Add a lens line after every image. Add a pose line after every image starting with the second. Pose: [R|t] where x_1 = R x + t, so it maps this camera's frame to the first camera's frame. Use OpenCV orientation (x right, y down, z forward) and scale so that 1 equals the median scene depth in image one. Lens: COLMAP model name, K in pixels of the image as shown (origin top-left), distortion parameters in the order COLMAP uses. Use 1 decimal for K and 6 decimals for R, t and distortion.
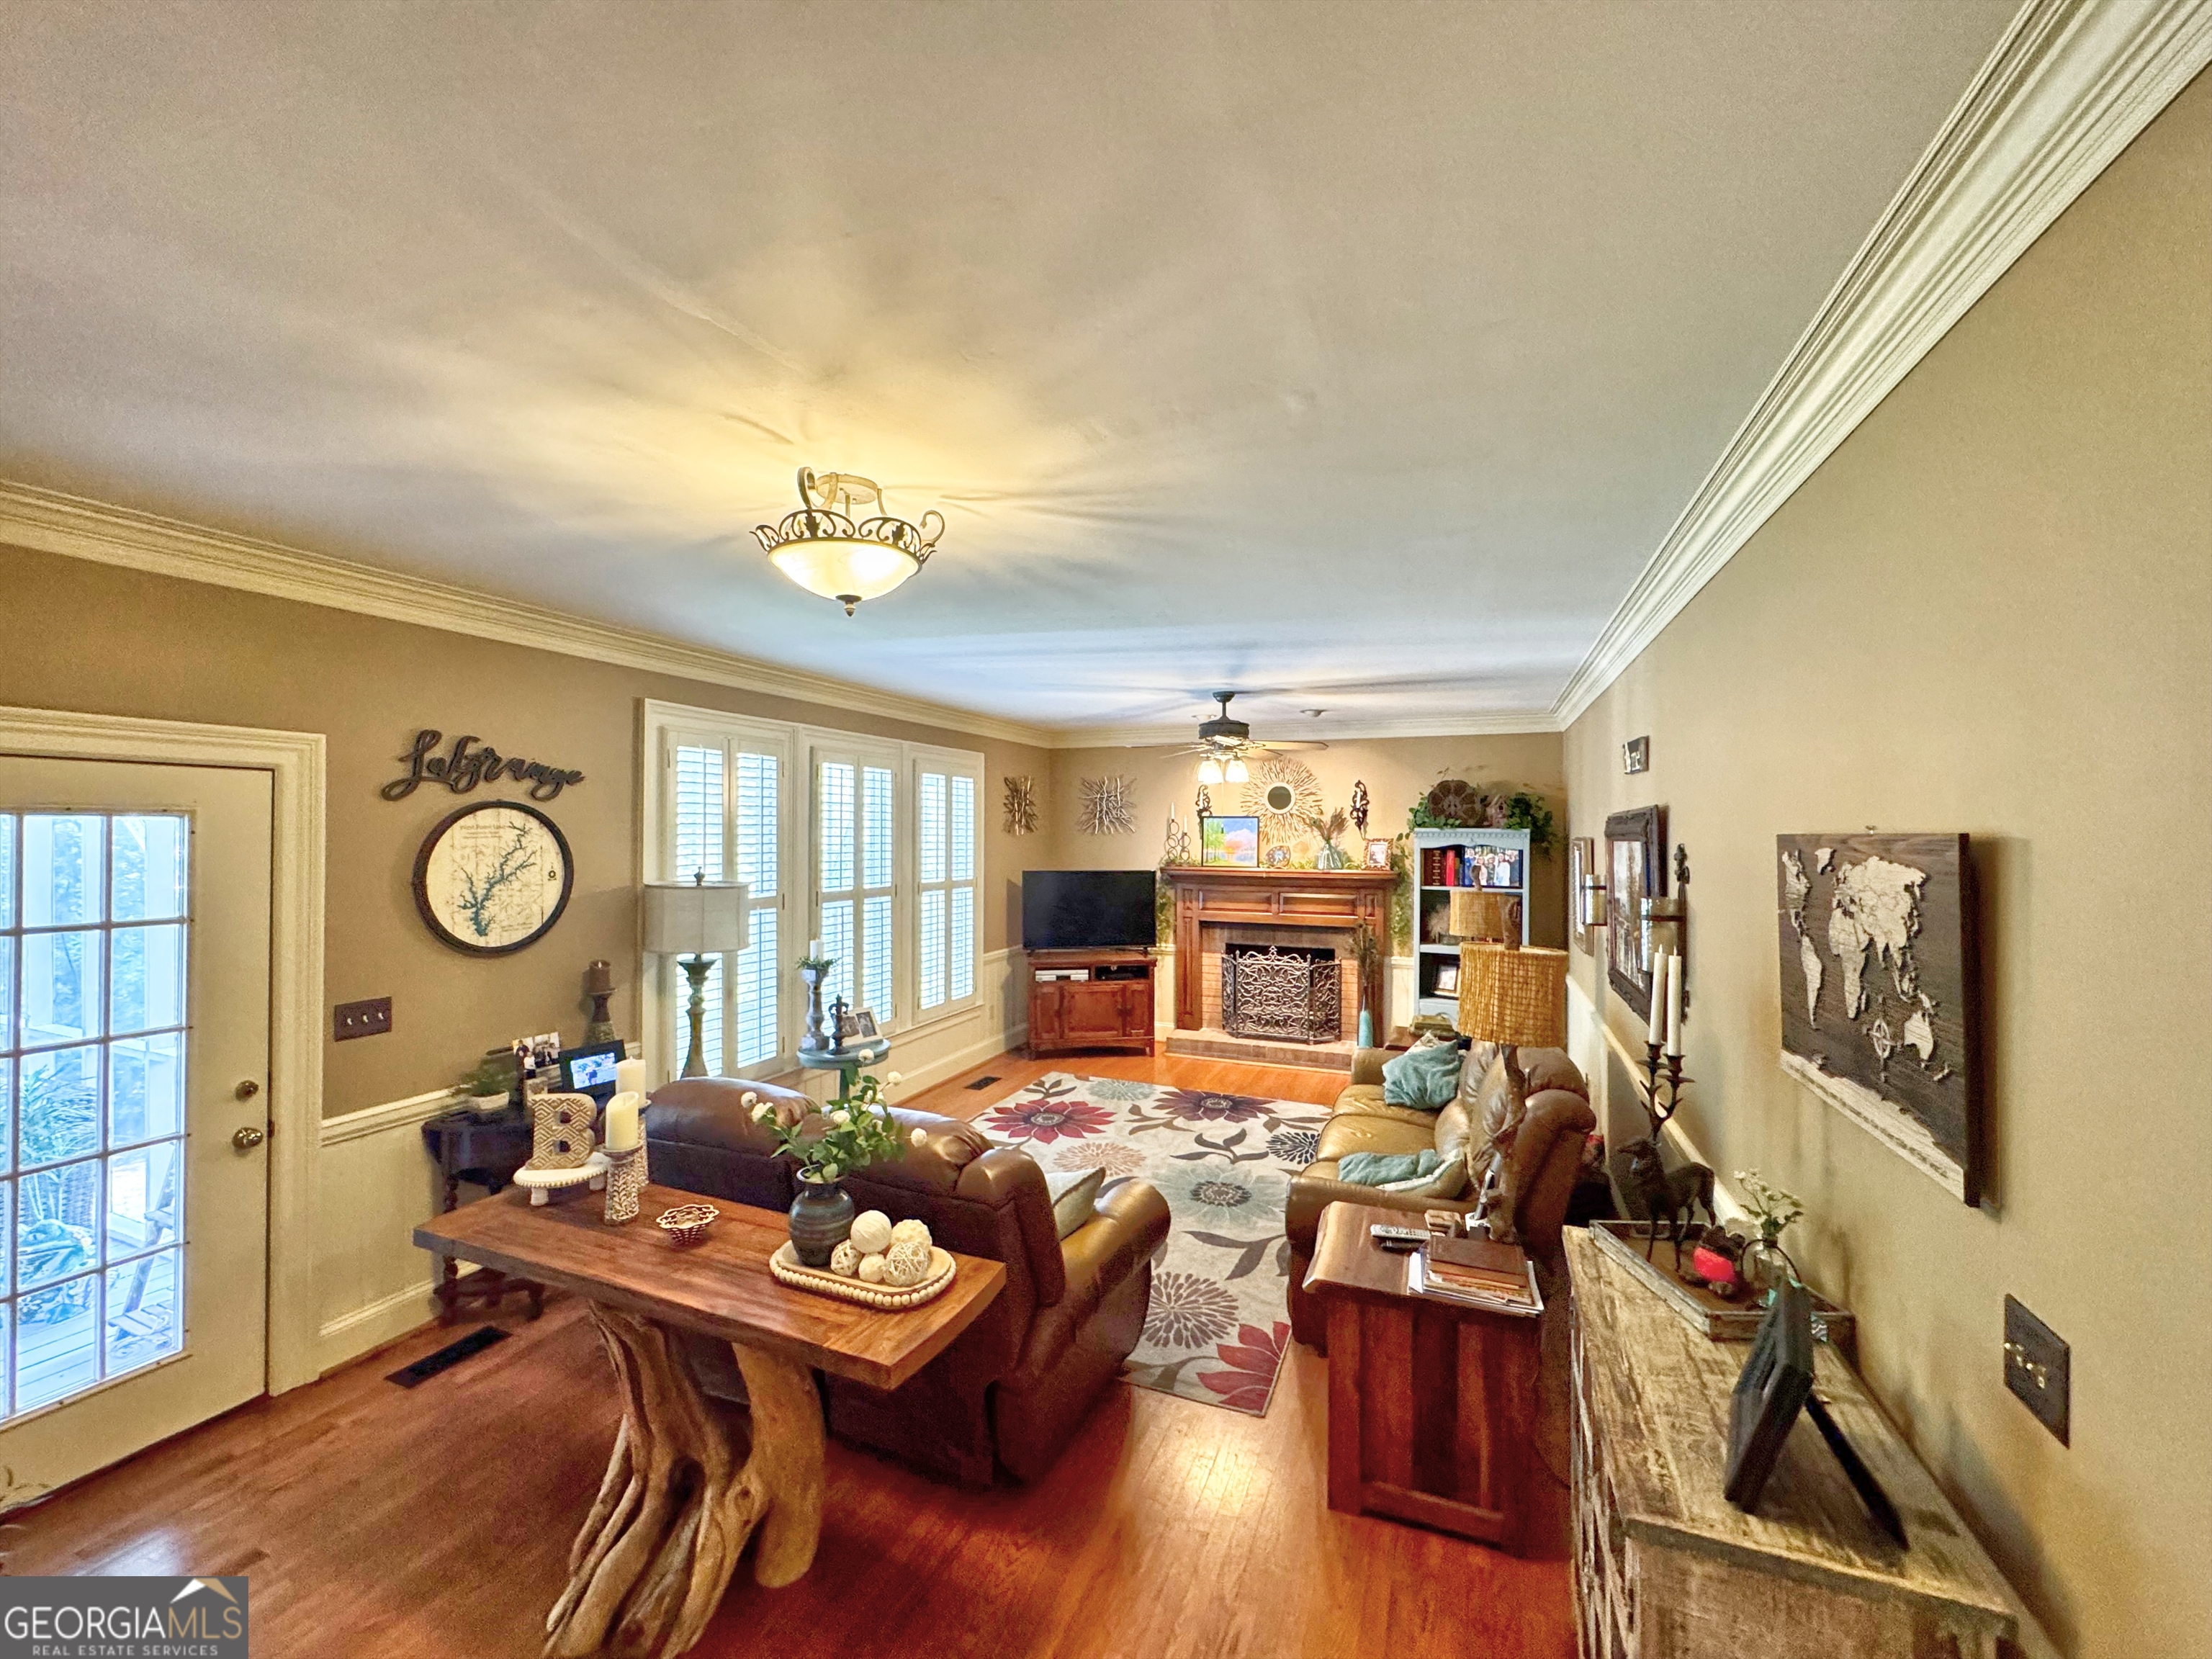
lens RADIAL K [[887.8, 0, 1102.3], [0, 887.8, 829.2], [0, 0, 1]] dist [-0.002684, 0.000102]
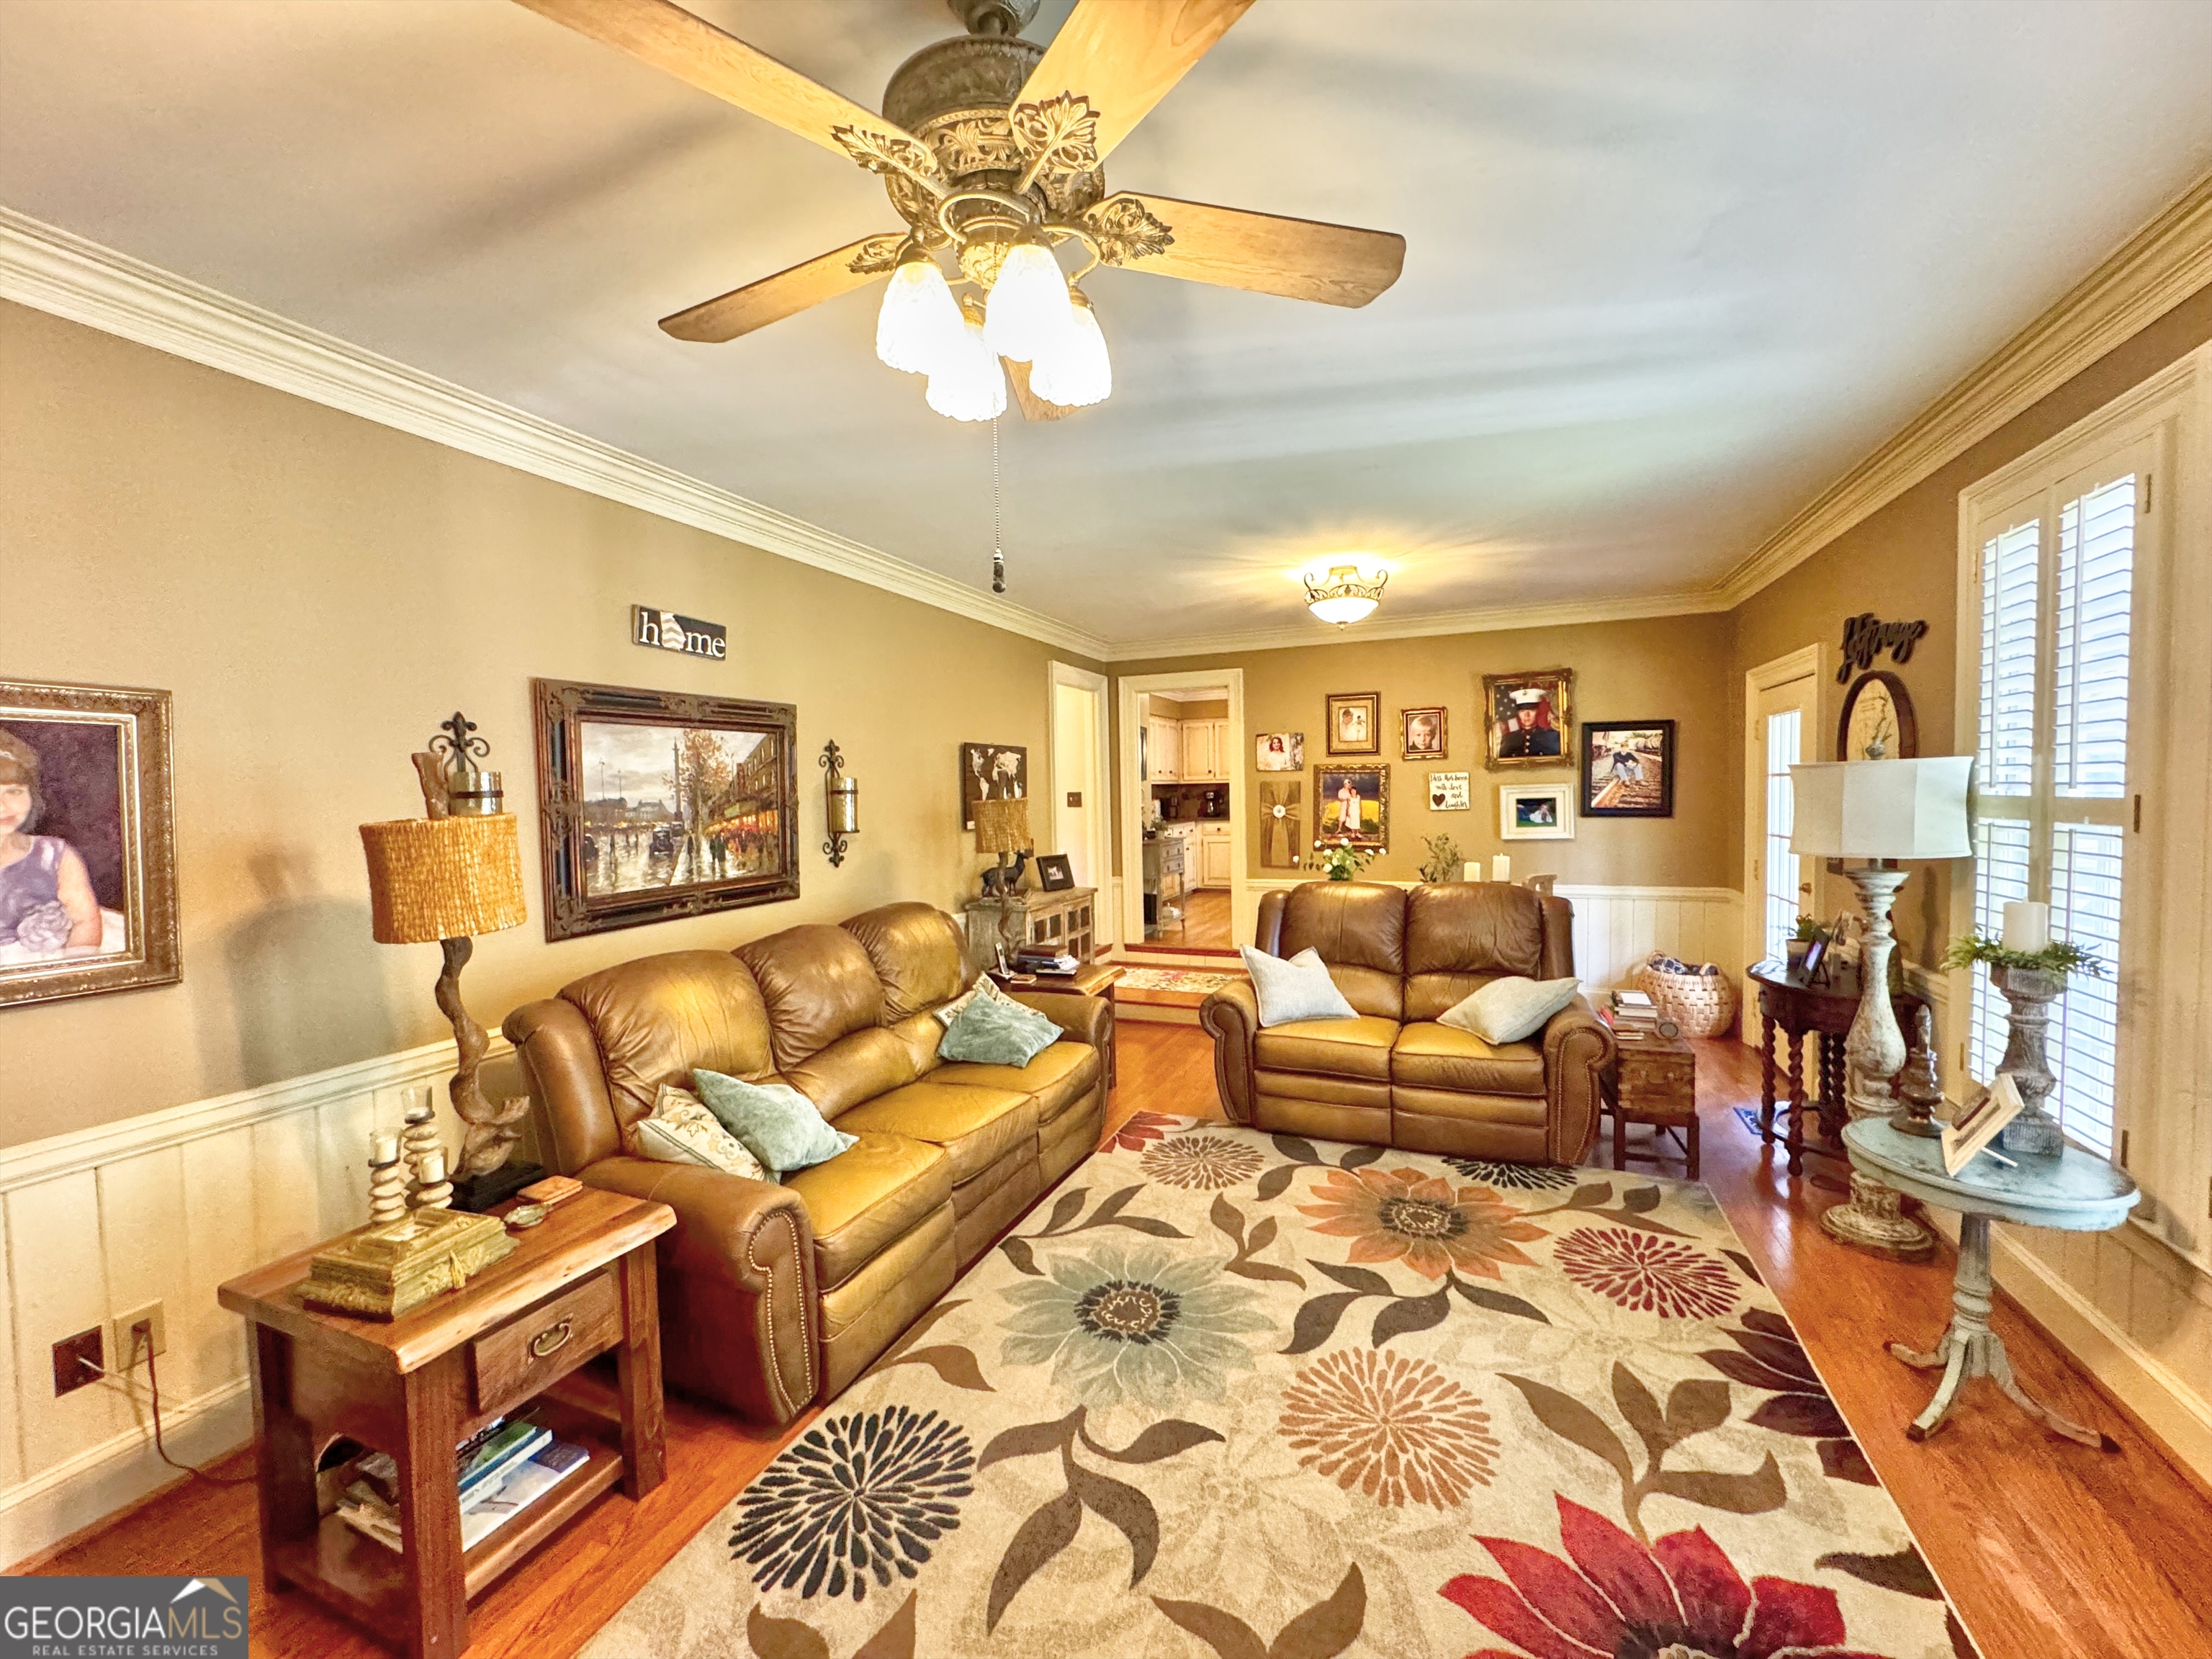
lens RADIAL K [[887.8, 0, 1102.3], [0, 887.8, 829.2], [0, 0, 1]] dist [-0.002684, 0.000102]
pose [[-0.999834, 0.014810, 0.010628, 0.140532], [0.015255, 0.998955, 0.043082, 0.067889], [-0.009979, 0.043237, -0.999015, 1.592219]]
